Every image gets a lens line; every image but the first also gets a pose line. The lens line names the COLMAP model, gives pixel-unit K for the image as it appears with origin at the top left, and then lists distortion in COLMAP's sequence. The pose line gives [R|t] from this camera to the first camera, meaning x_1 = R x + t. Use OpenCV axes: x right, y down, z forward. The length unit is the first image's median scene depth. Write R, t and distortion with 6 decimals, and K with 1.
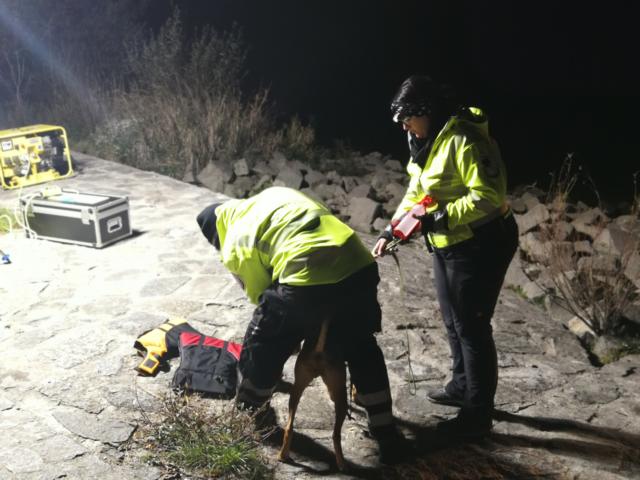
lens RADIAL K [[794.0, 0, 321.6], [0, 794.0, 242.0], [0, 0, 1]] dist [0.097411, 0.000000]
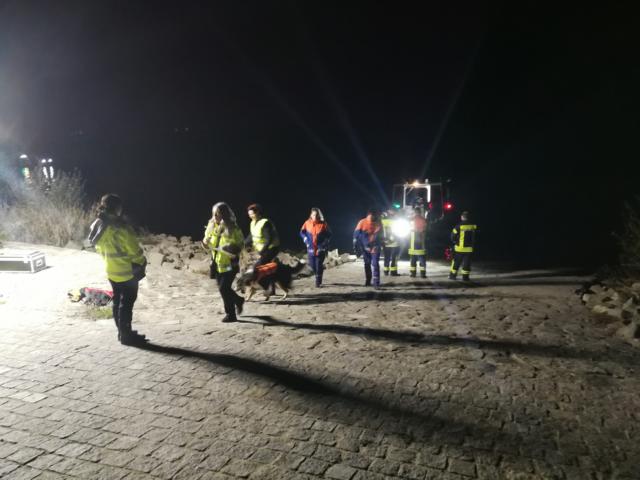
lens RADIAL K [[502.1, 0, 320.1], [0, 502.1, 241.2], [0, 0, 1]] dist [0.055716, -0.022435]
pose [[0.933701, -0.064232, 0.352246, -0.010234], [0.100703, 0.991176, -0.086194, 0.074982], [-0.343602, 0.115951, 0.931930, -0.391605]]
